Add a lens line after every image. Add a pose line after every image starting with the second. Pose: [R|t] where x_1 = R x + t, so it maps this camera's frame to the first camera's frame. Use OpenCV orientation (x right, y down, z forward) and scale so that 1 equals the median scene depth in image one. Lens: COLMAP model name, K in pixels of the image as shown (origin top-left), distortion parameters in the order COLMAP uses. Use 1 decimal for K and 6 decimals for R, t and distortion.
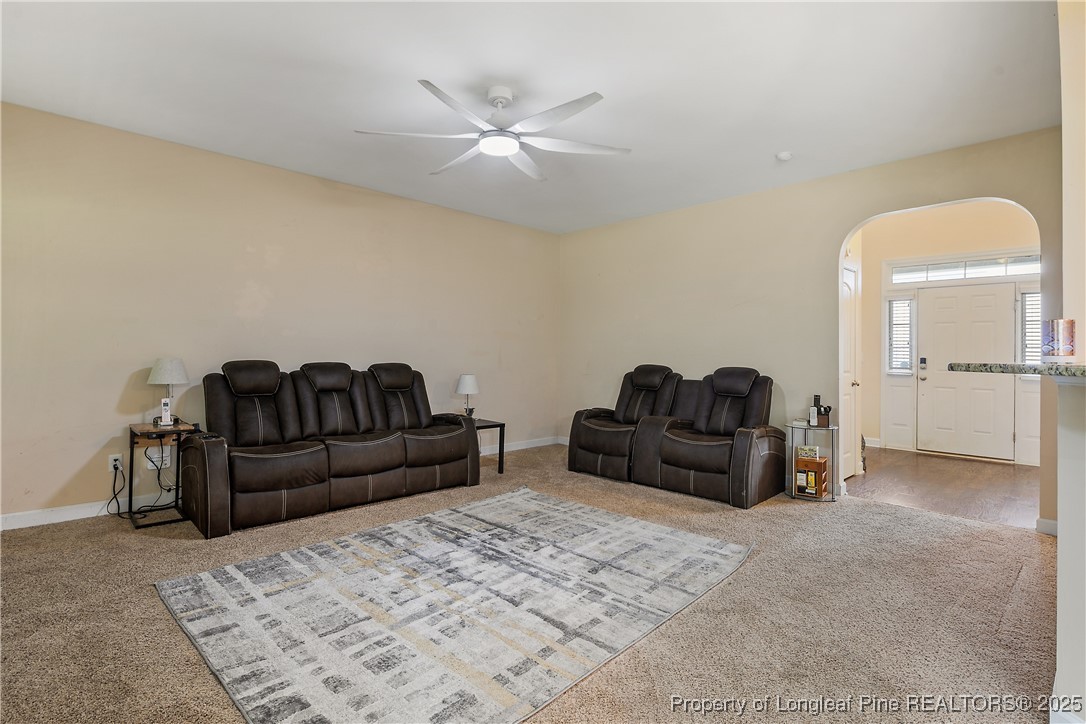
lens RADIAL K [[521.0, 0, 540.6], [0, 521.0, 347.0], [0, 0, 1]] dist [0.000688, -0.000563]
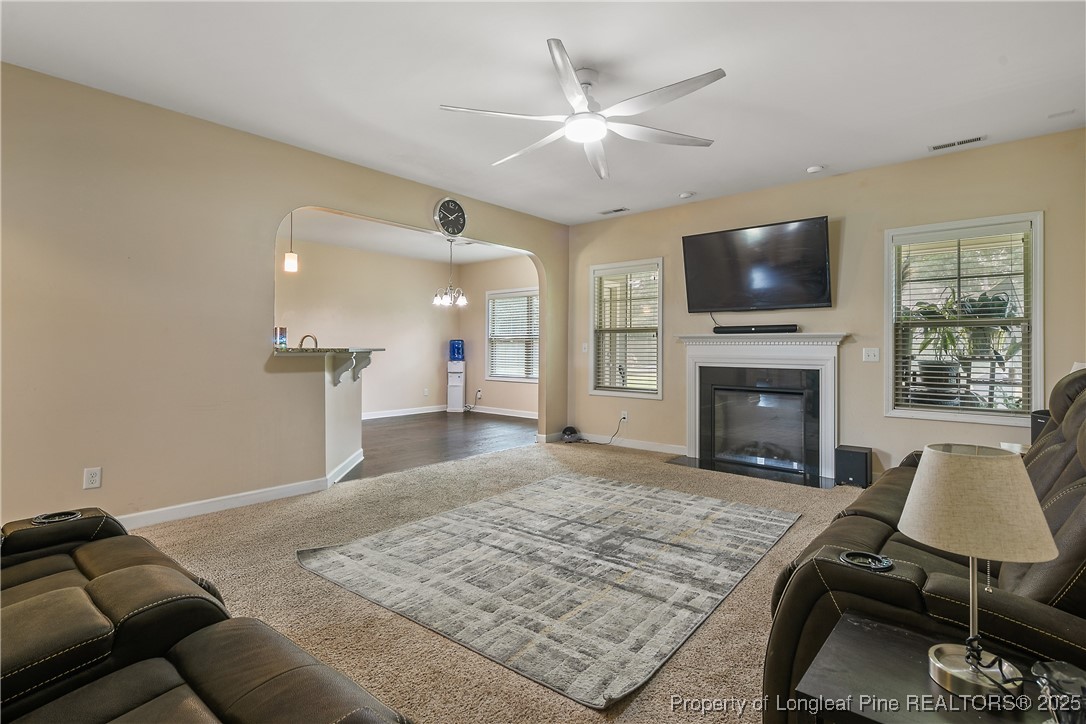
lens RADIAL K [[528.0, 0, 540.1], [0, 528.0, 341.2], [0, 0, 1]] dist [-0.001580, -0.000553]
pose [[-0.995660, -0.016843, -0.091530, 0.082261], [-0.014361, 0.999513, -0.027718, 0.027977], [0.091952, -0.026283, -0.995417, 1.877992]]
